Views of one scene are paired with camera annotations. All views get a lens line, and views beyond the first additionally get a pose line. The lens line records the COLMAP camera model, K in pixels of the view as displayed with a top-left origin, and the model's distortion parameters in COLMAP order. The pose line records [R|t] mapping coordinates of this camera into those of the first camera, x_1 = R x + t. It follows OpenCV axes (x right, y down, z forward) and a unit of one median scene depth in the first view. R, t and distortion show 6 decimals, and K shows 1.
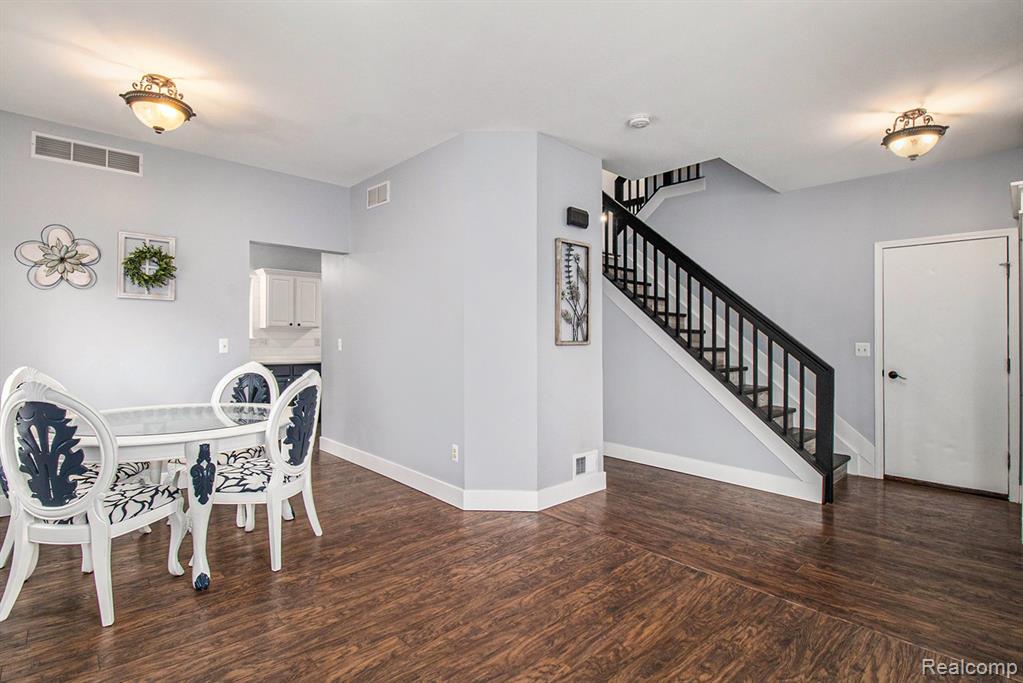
lens RADIAL K [[480.7, 0, 509.0], [0, 480.7, 329.5], [0, 0, 1]] dist [0.002578, -0.012875]
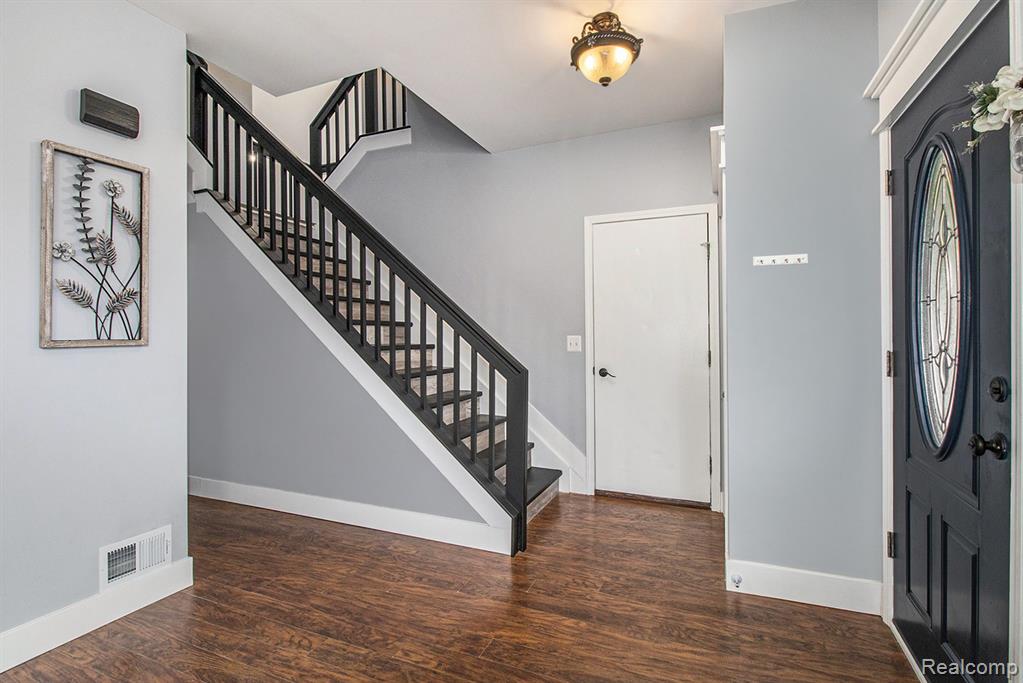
lens RADIAL K [[480.7, 0, 509.0], [0, 480.7, 329.5], [0, 0, 1]] dist [0.002578, -0.012875]
pose [[0.916100, -0.007272, 0.400884, 0.336712], [0.004541, 0.999960, 0.007764, 0.011296], [-0.400924, -0.005292, 0.916096, 0.310084]]
